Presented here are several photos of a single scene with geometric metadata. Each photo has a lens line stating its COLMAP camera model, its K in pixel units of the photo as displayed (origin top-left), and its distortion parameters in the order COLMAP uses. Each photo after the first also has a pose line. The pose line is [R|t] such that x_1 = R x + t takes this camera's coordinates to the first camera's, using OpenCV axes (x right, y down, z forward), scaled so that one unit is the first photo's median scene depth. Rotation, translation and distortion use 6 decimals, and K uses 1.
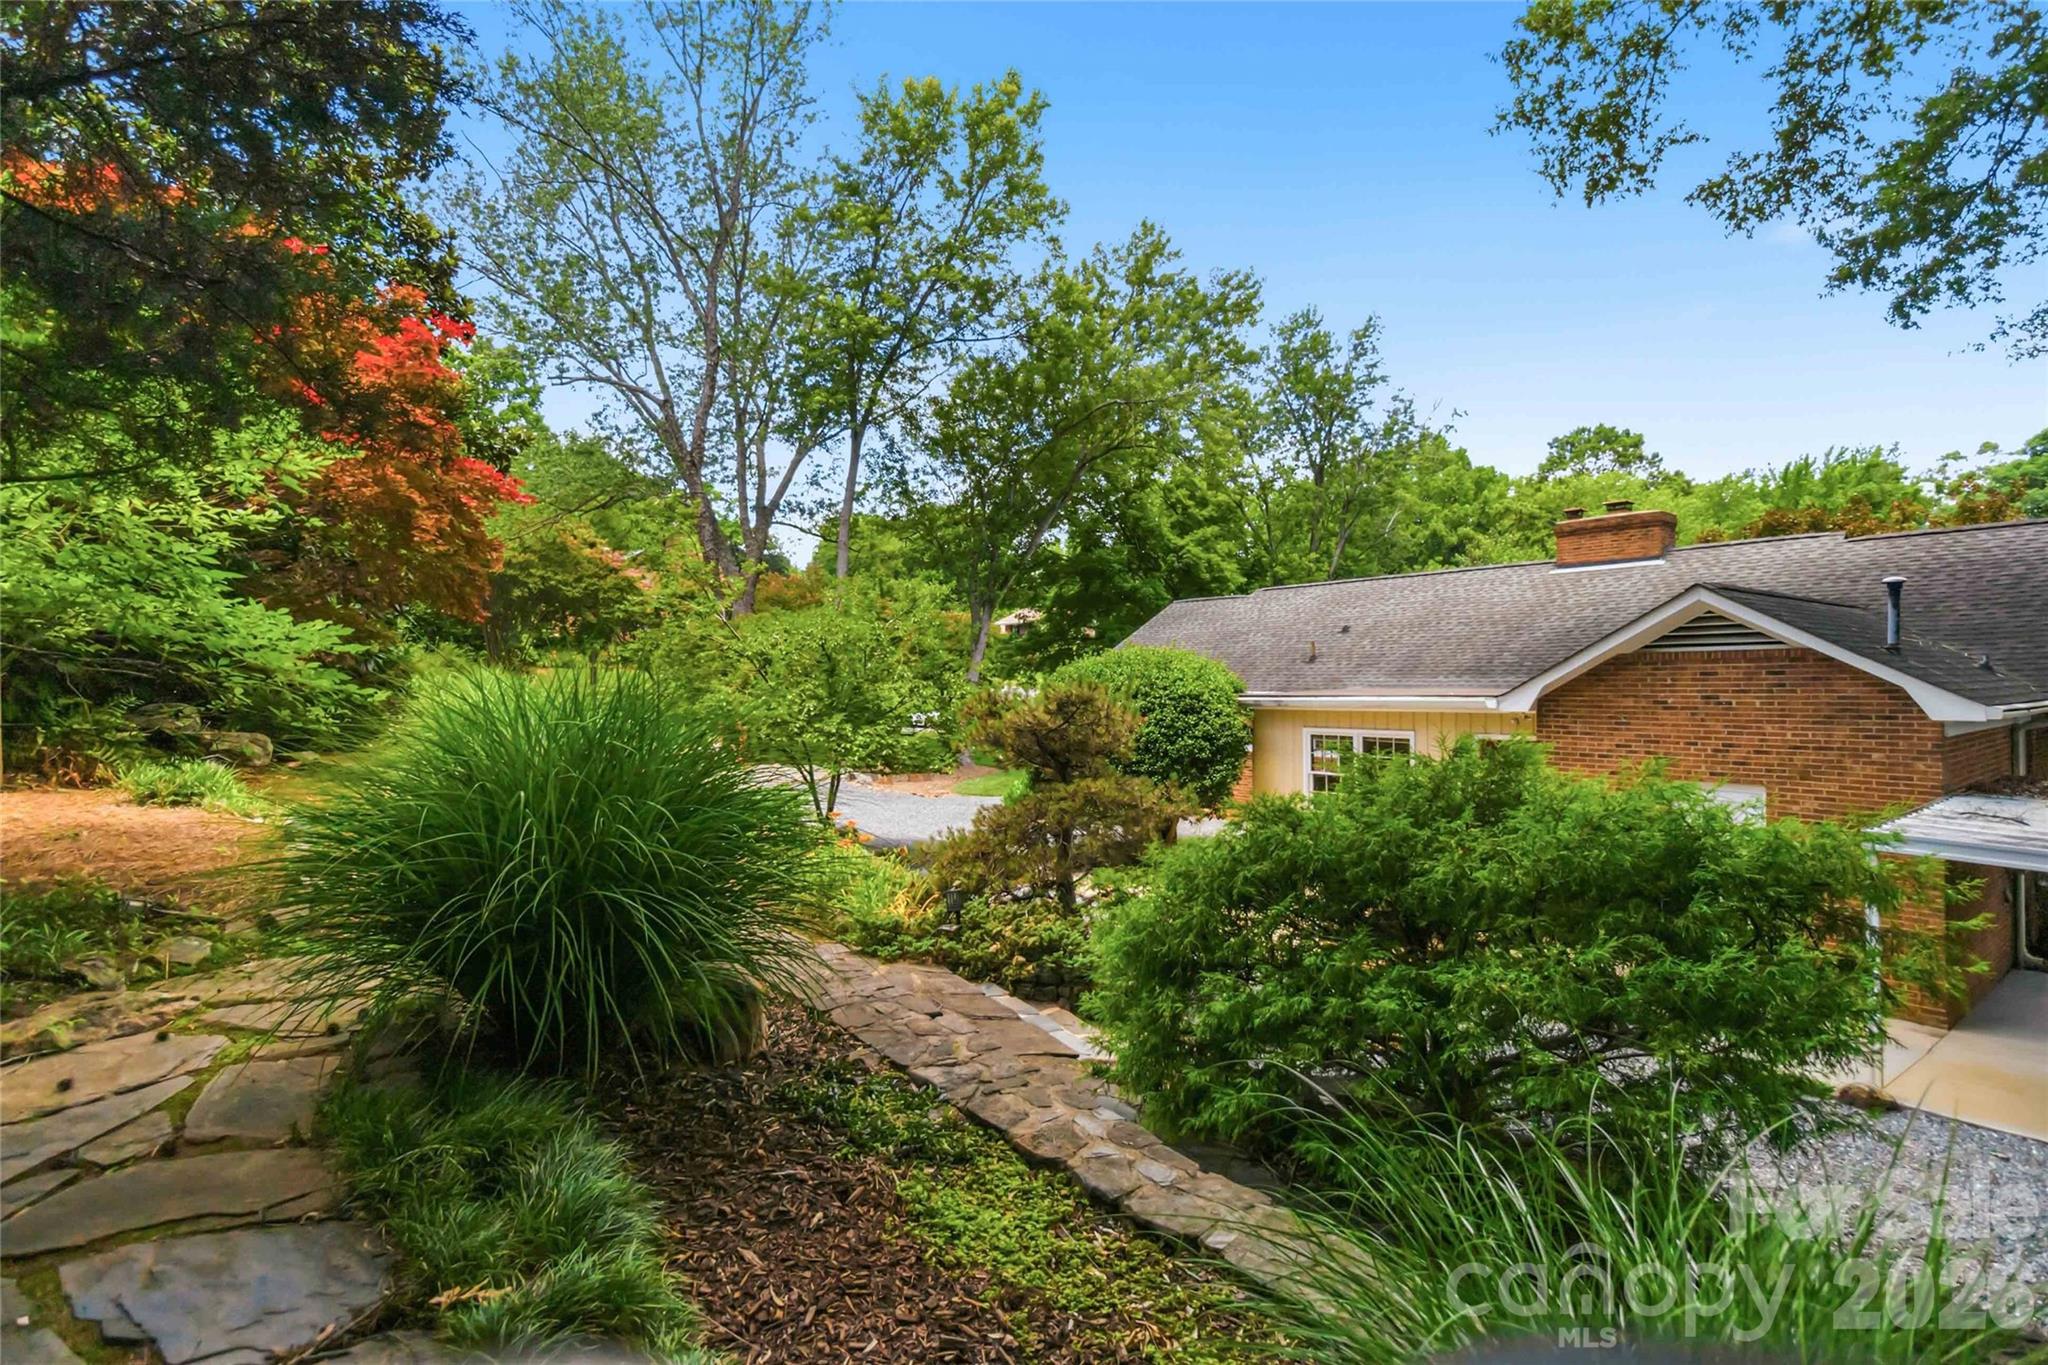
lens RADIAL K [[938.1, 0, 1024.0], [0, 938.1, 682.5], [0, 0, 1]] dist [-0.000721, -0.000027]
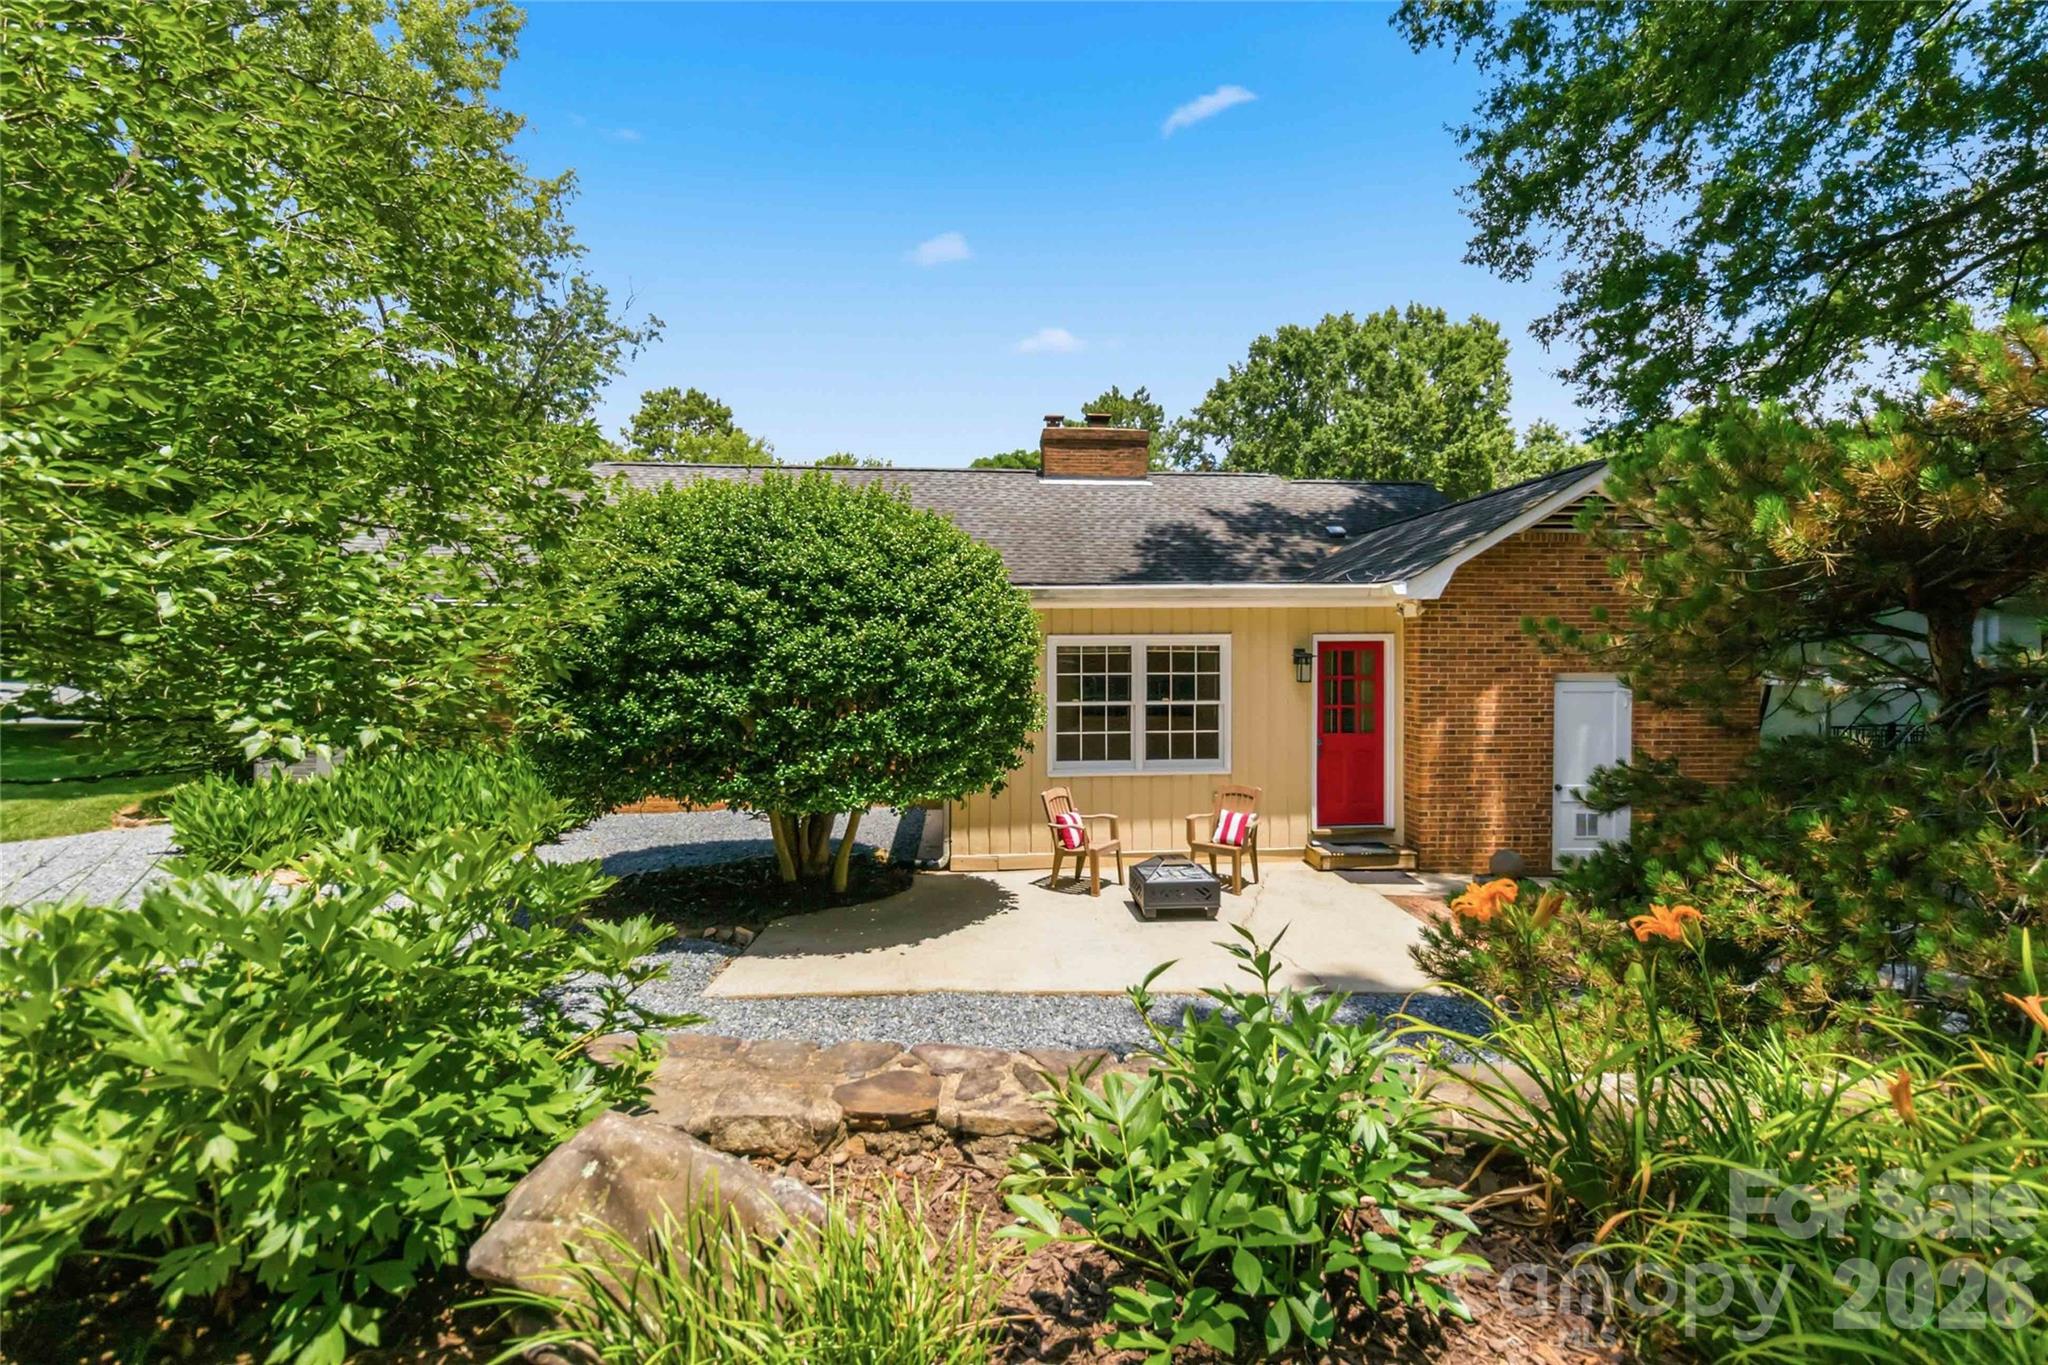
lens RADIAL K [[961.2, 0, 1025.4], [0, 961.2, 655.9], [0, 0, 1]] dist [0.000272, -0.000199]
pose [[0.528568, 0.006626, 0.848865, -0.102205], [-0.001038, 0.999974, -0.007159, 0.025191], [-0.848890, 0.002903, 0.528561, 0.253098]]
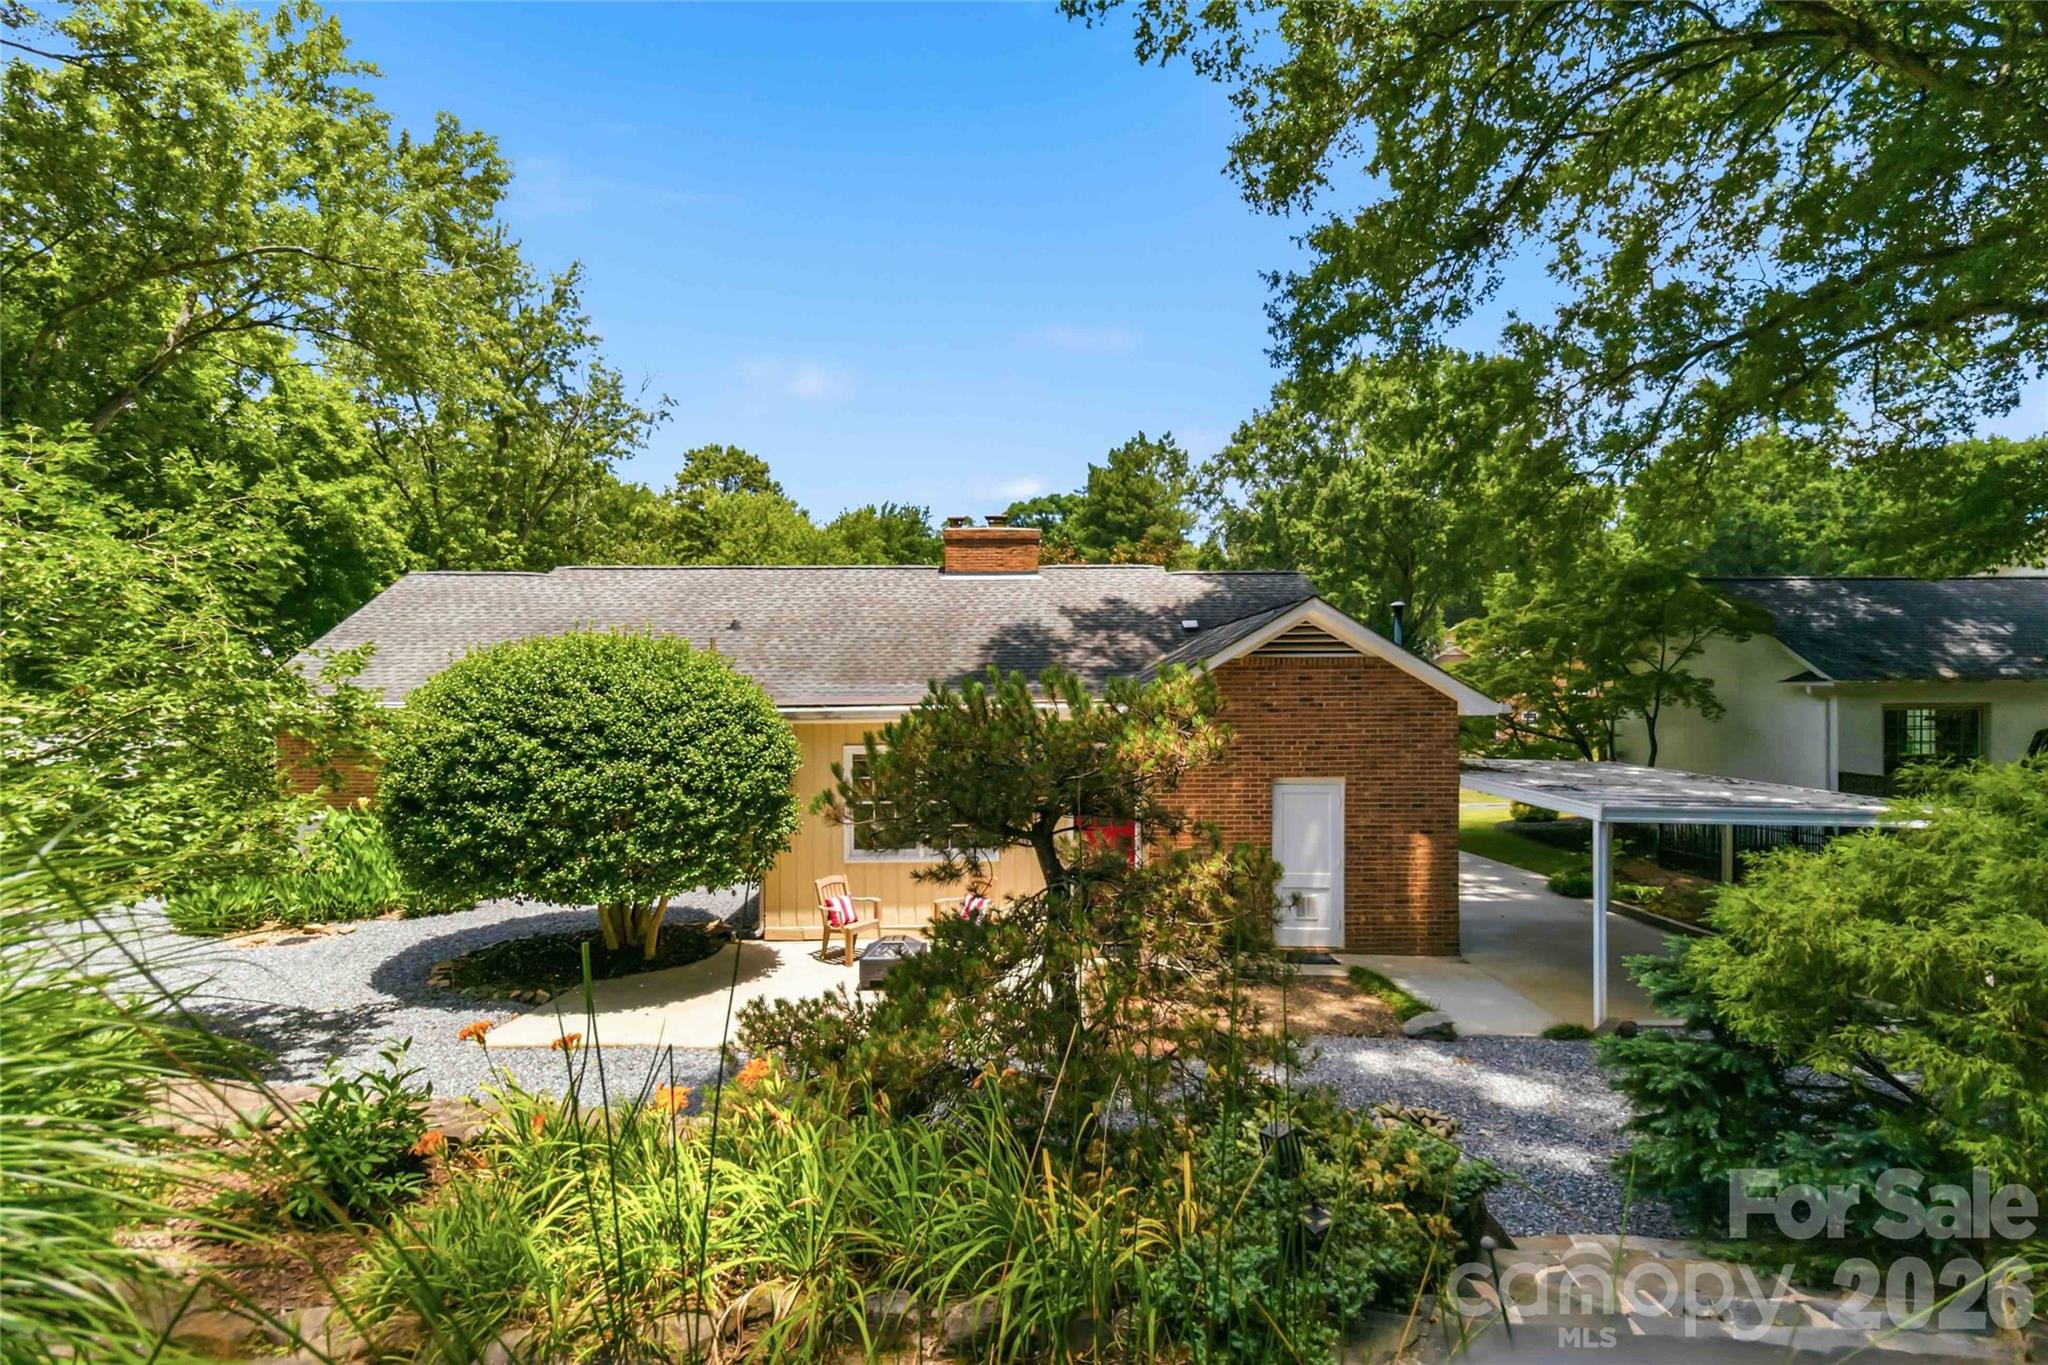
lens RADIAL K [[972.8, 0, 1024.0], [0, 972.8, 682.5], [0, 0, 1]] dist [0.001860, -0.000084]
pose [[0.594193, 0.006057, 0.804300, -0.099258], [0.003897, 0.999938, -0.010409, 0.001590], [-0.804313, 0.009319, 0.594132, 0.152947]]
